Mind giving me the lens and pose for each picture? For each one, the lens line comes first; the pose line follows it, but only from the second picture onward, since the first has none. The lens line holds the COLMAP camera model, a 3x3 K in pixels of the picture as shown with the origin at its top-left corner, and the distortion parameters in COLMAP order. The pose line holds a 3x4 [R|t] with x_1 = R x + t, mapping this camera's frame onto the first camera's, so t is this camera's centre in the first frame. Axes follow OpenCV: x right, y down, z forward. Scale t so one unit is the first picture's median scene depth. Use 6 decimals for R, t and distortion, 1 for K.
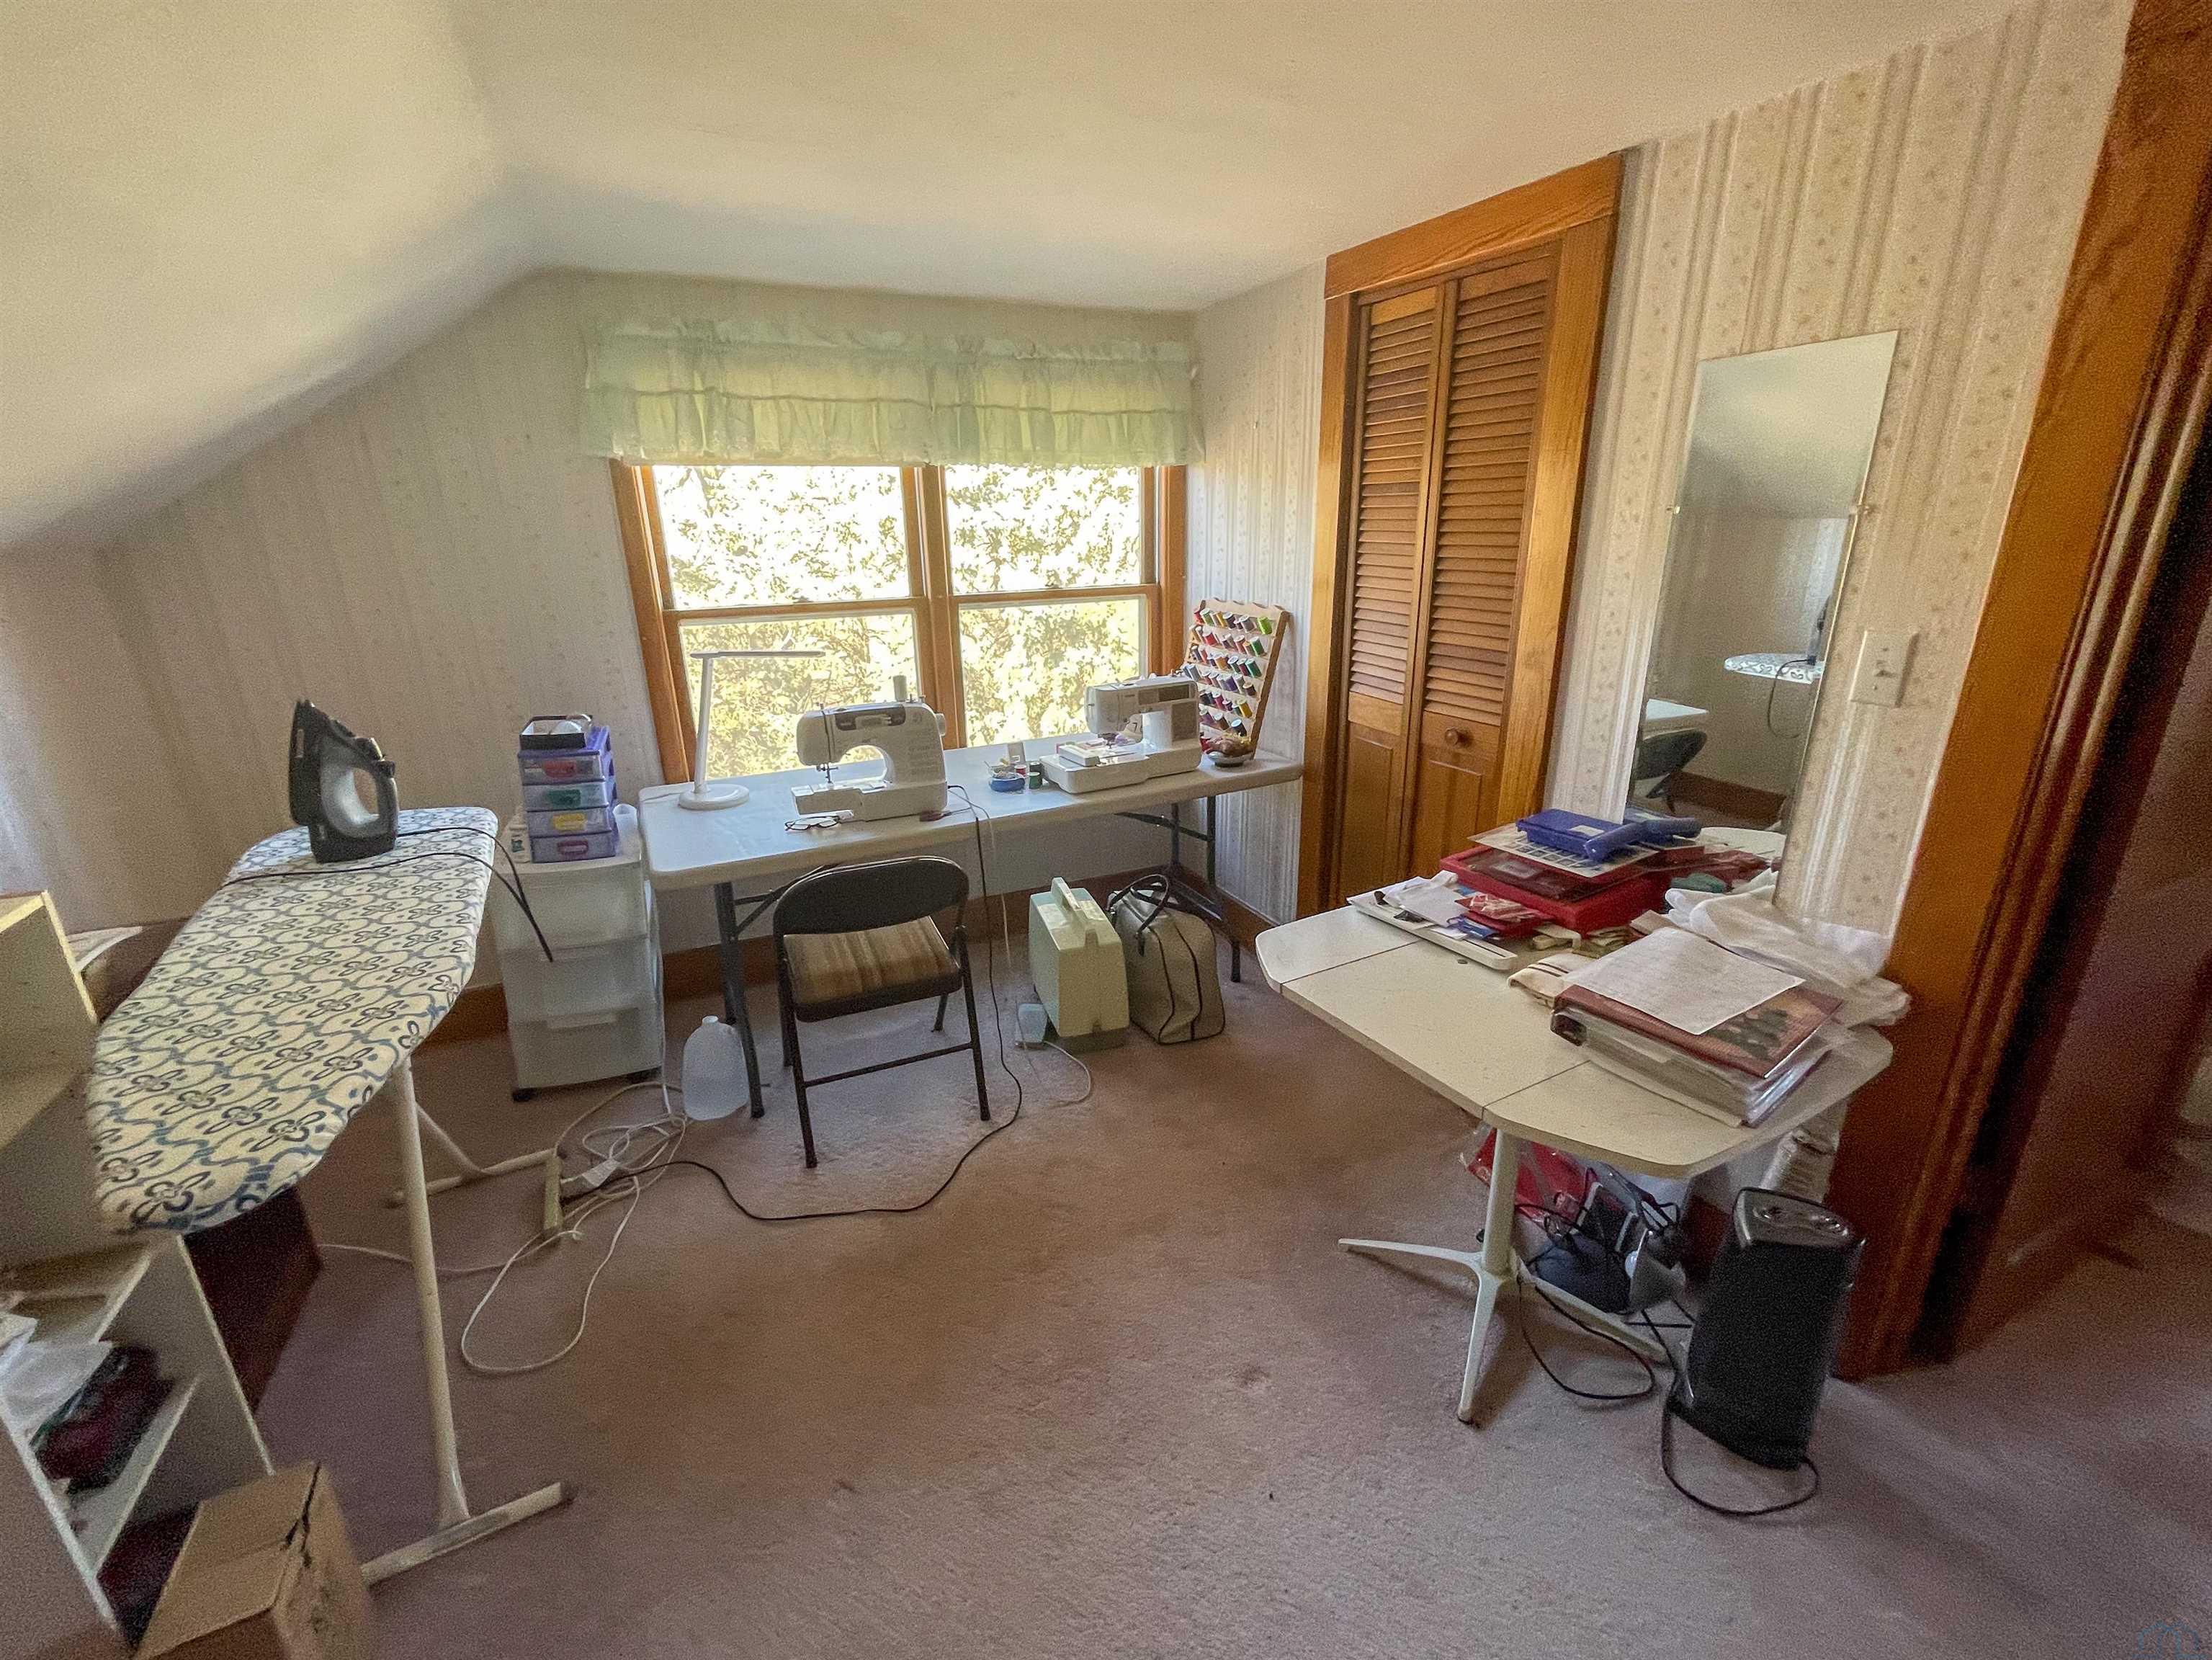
lens RADIAL K [[919.3, 0, 1106.0], [0, 919.3, 830.0], [0, 0, 1]] dist [-0.000078, -0.000255]
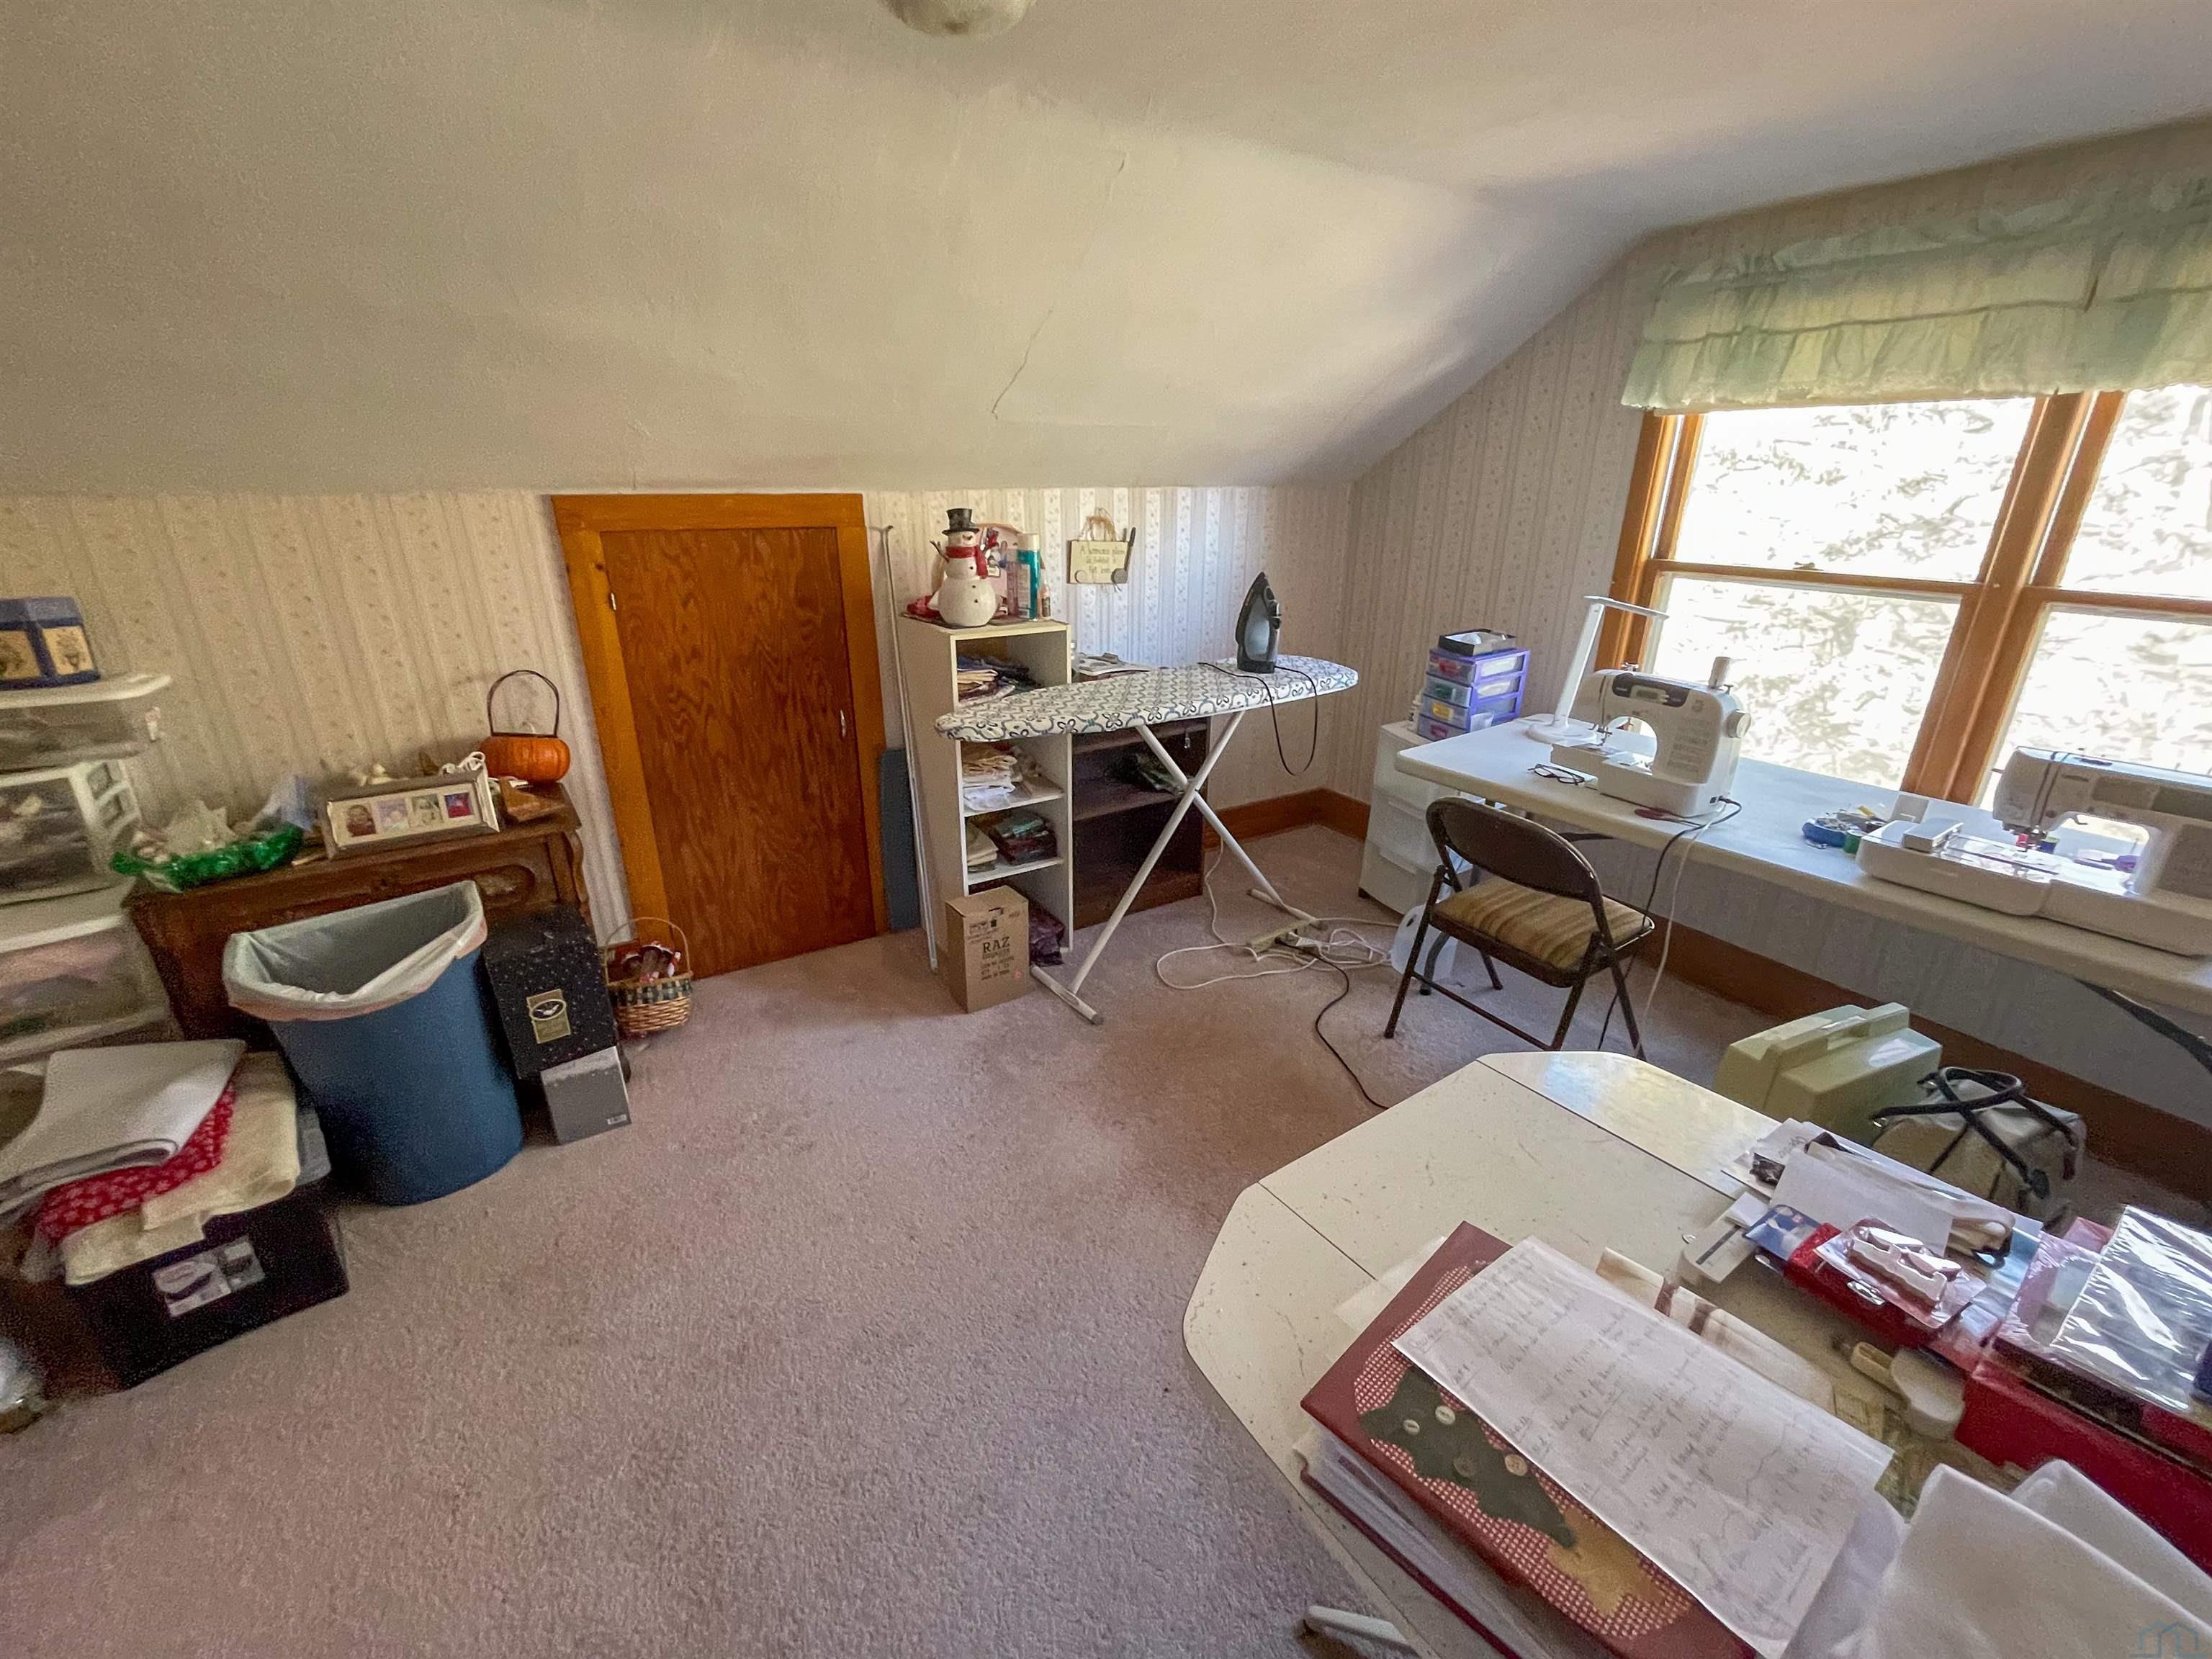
lens RADIAL K [[919.2, 0, 1106.0], [0, 919.2, 829.5], [0, 0, 1]] dist [-0.000078, -0.000255]
pose [[0.138210, 0.377404, -0.915677, 0.539798], [-0.324362, 0.890809, 0.318196, -0.109560], [0.935782, 0.253033, 0.245534, 0.286388]]
